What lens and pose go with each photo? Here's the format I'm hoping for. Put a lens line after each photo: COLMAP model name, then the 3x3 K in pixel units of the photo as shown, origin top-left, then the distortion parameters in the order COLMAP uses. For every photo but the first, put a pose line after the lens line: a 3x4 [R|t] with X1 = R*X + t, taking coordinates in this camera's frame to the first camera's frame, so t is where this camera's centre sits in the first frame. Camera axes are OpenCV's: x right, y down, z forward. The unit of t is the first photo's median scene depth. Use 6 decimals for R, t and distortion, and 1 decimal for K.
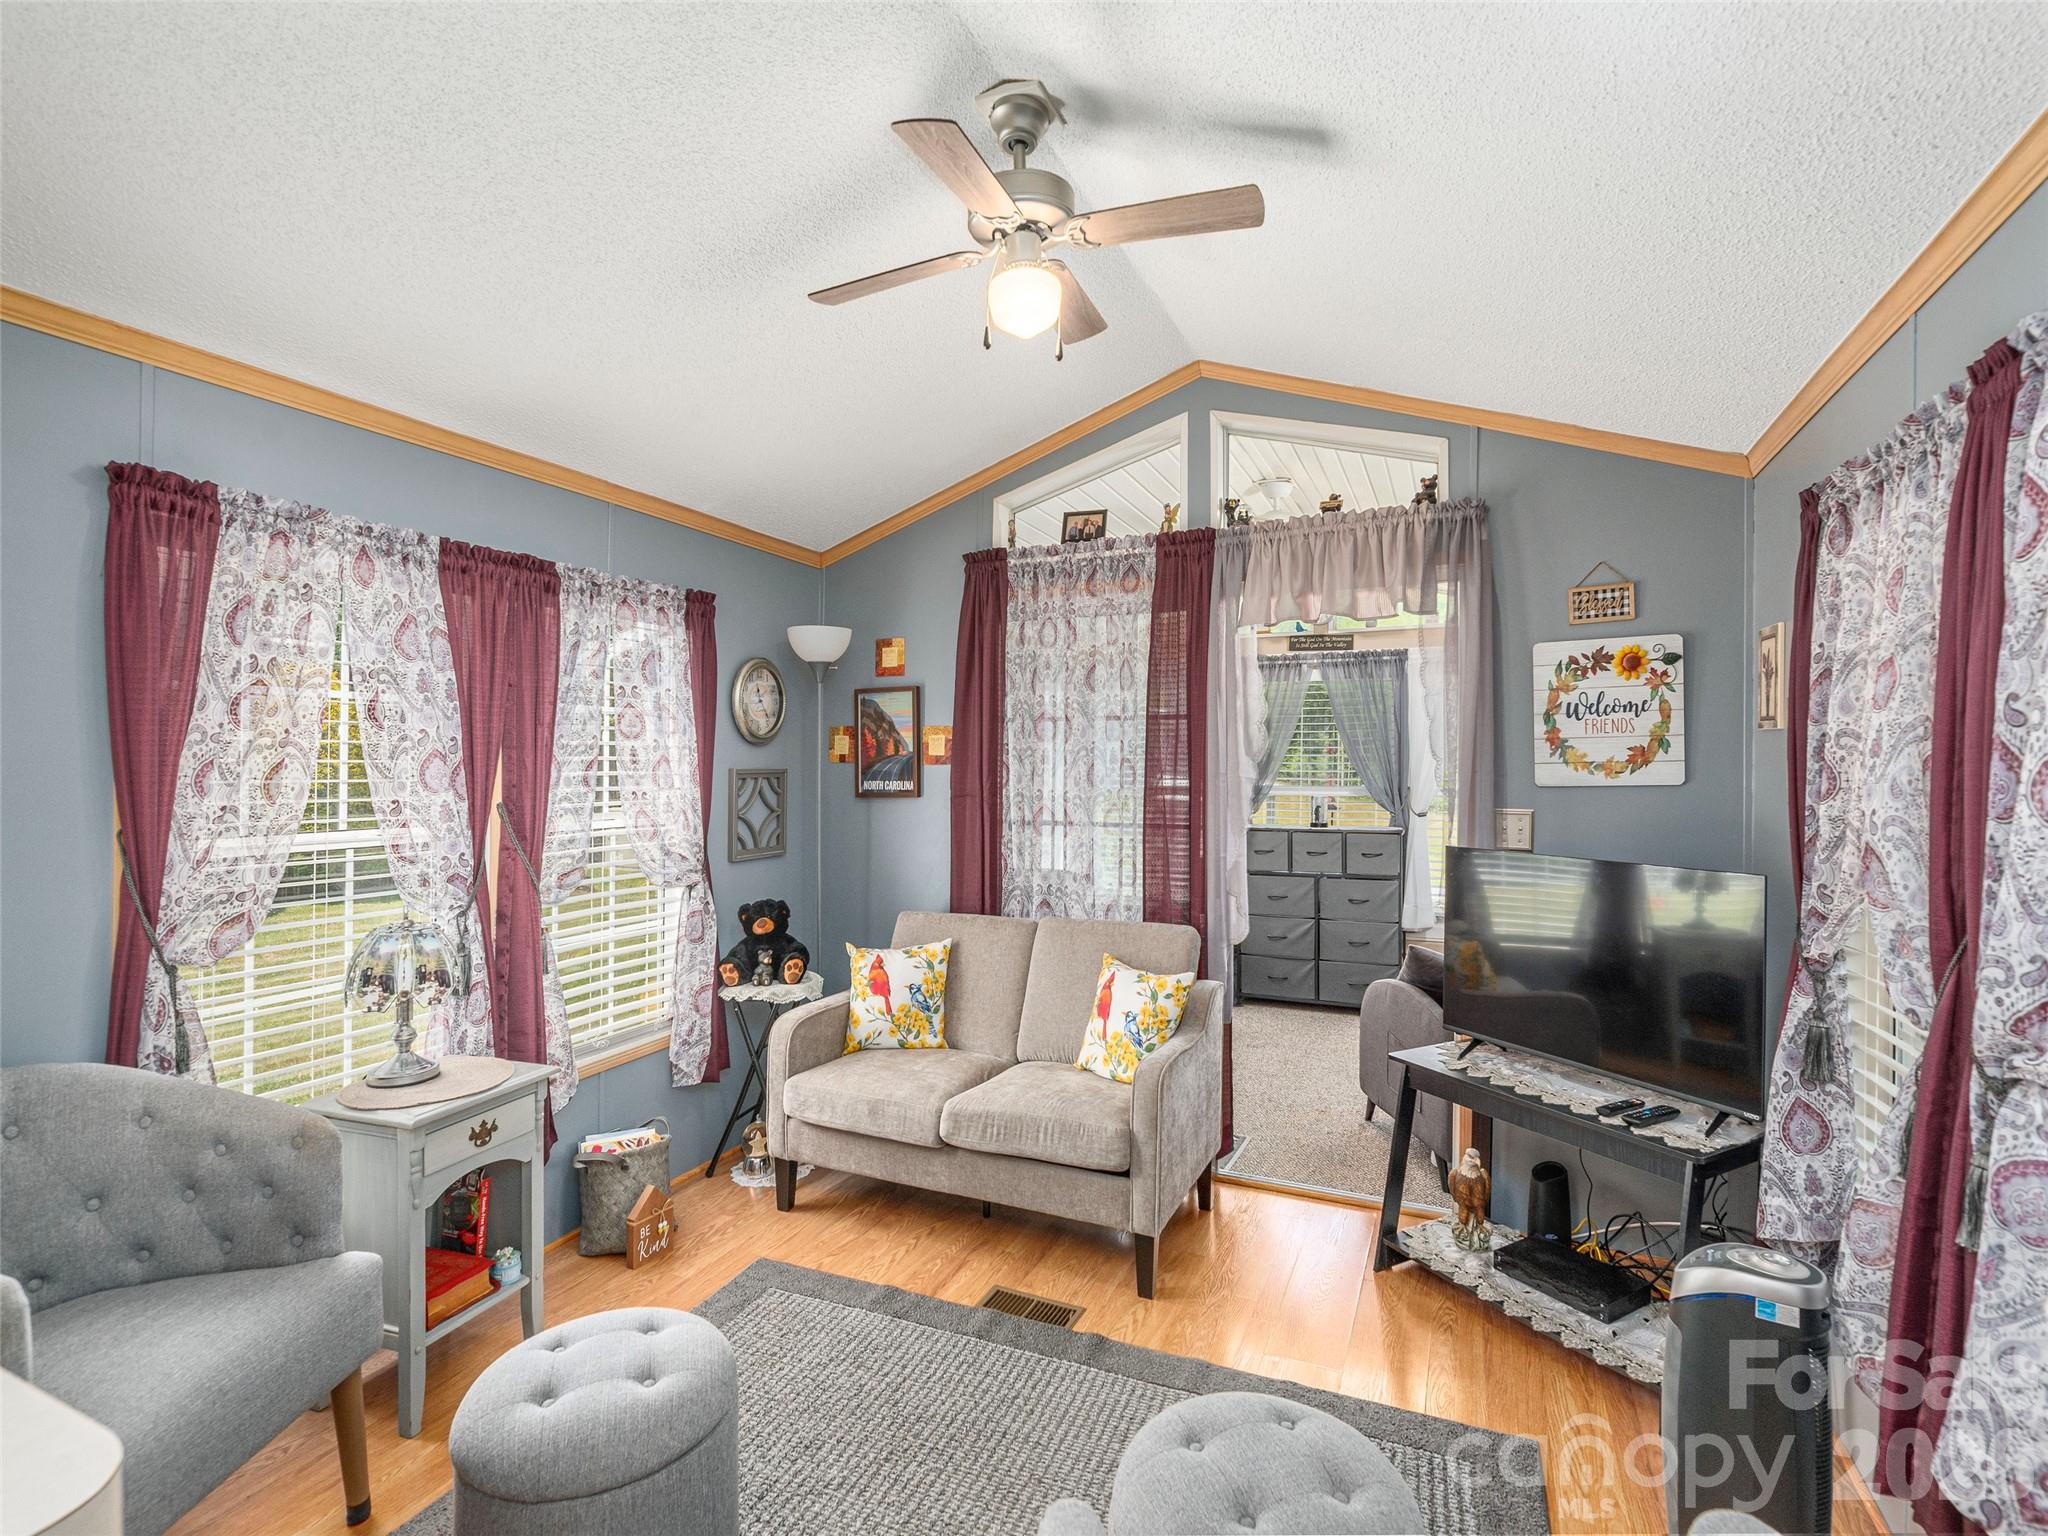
lens RADIAL K [[986.8, 0, 1026.3], [0, 986.8, 766.1], [0, 0, 1]] dist [0.000597, -0.000926]
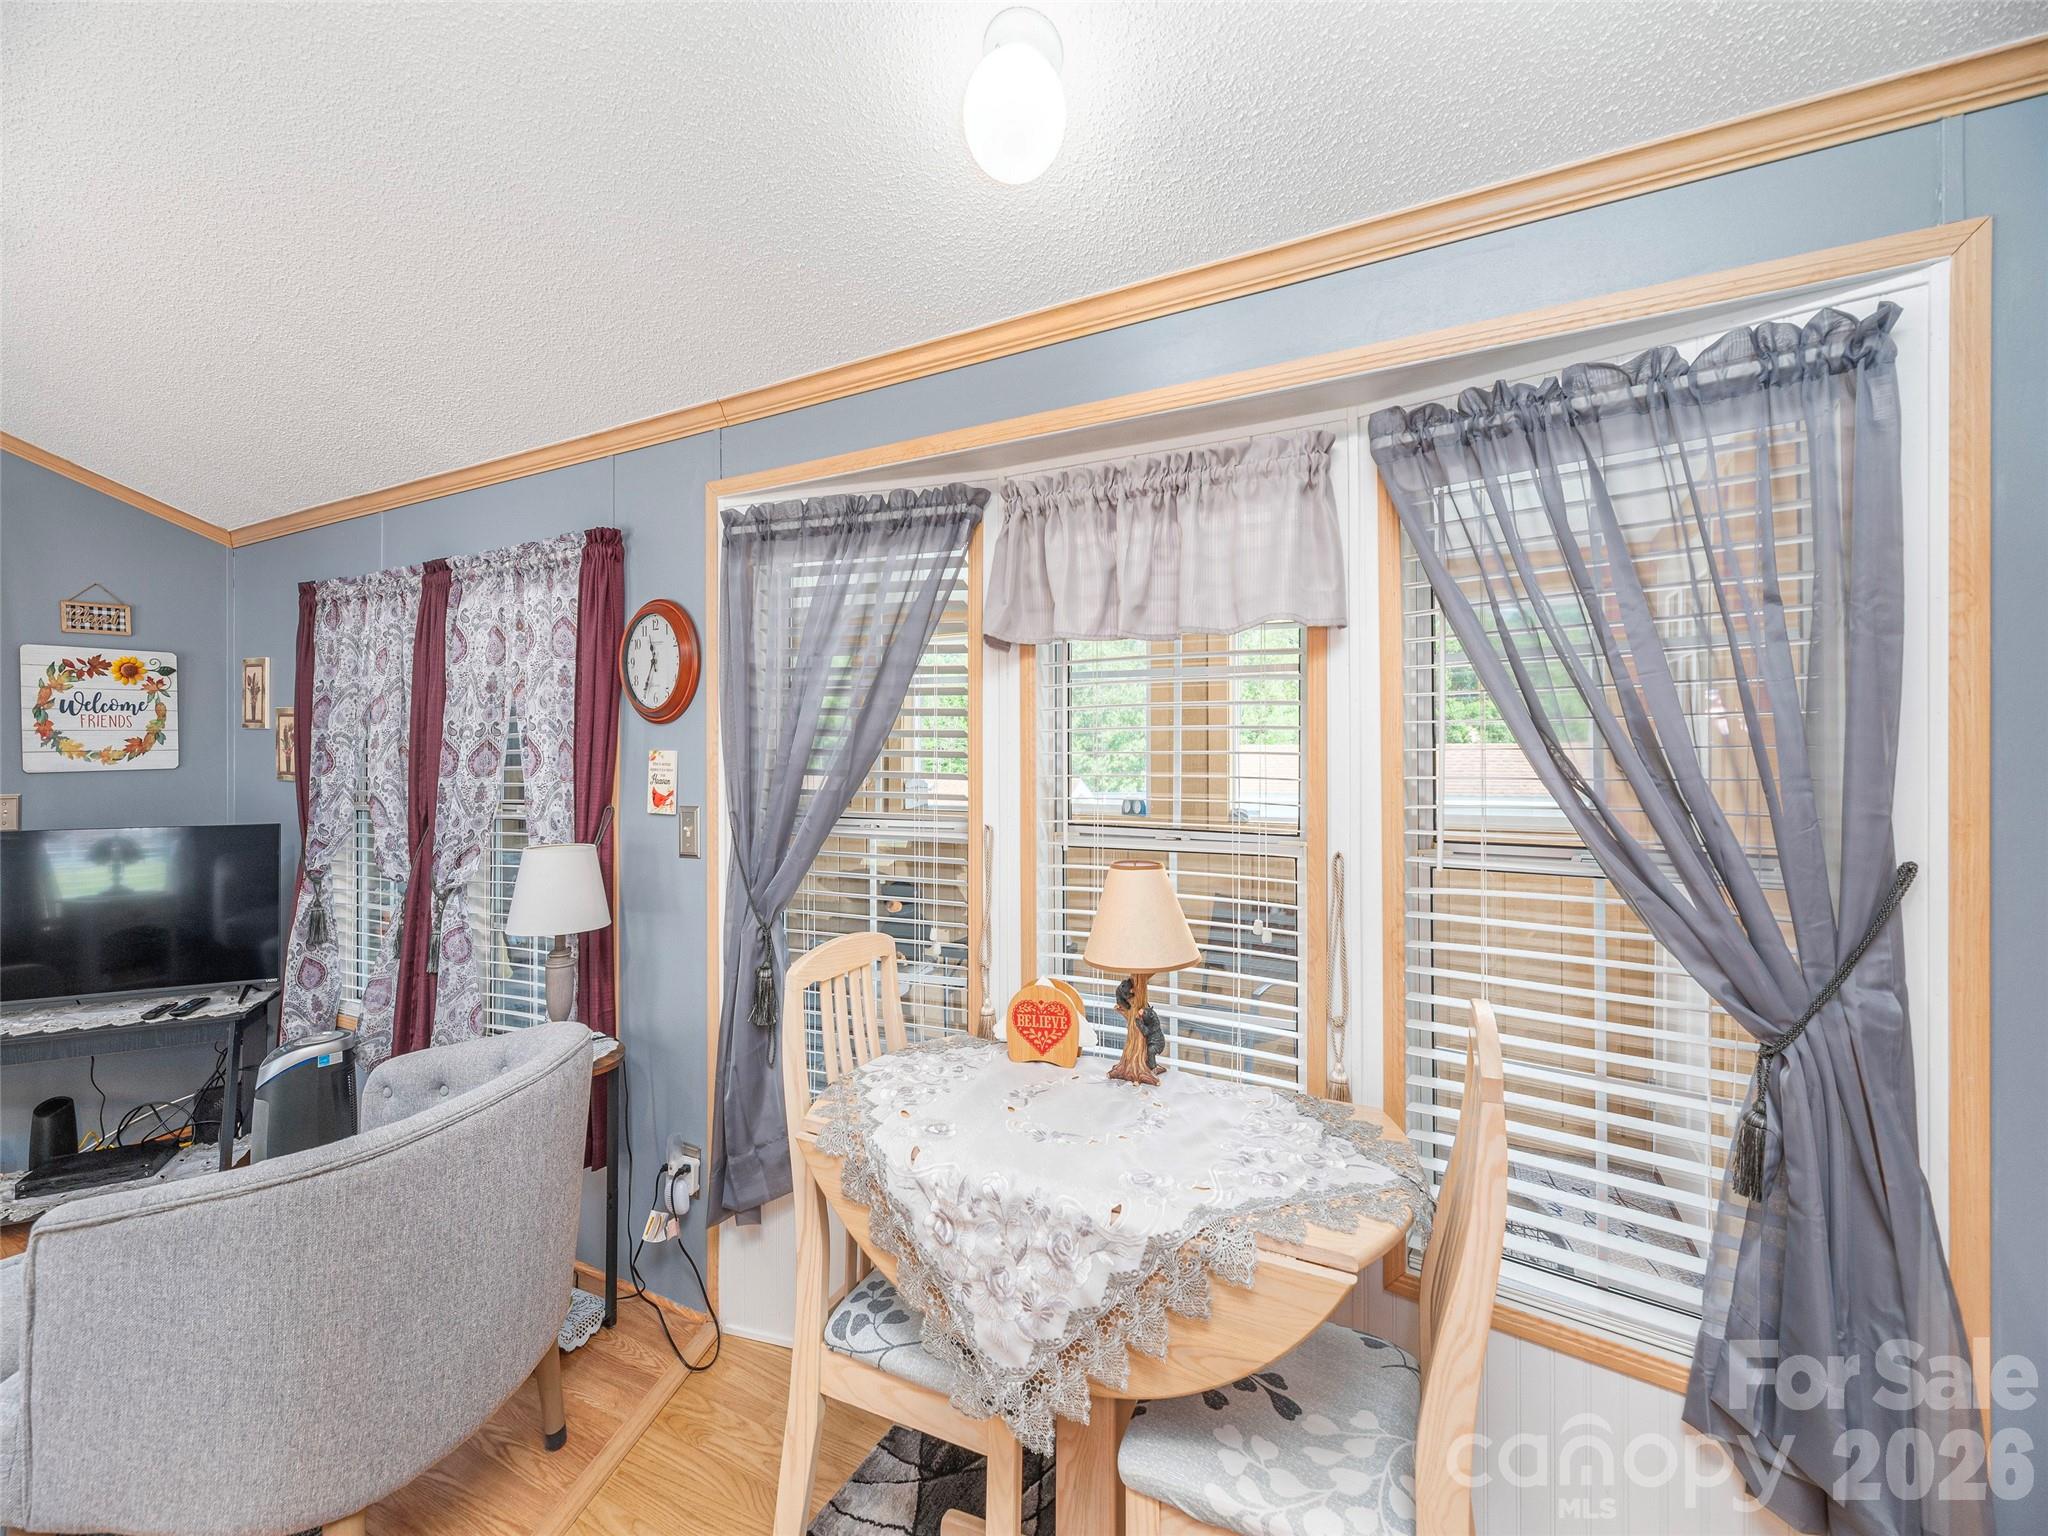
lens RADIAL K [[836.0, 0, 1020.5], [0, 836.0, 747.6], [0, 0, 1]] dist [-0.006055, 0.002484]
pose [[0.060821, 0.003587, 0.998142, -0.434082], [0.003422, 0.999987, -0.003802, -0.000503], [-0.998143, 0.003646, 0.060808, -0.219941]]
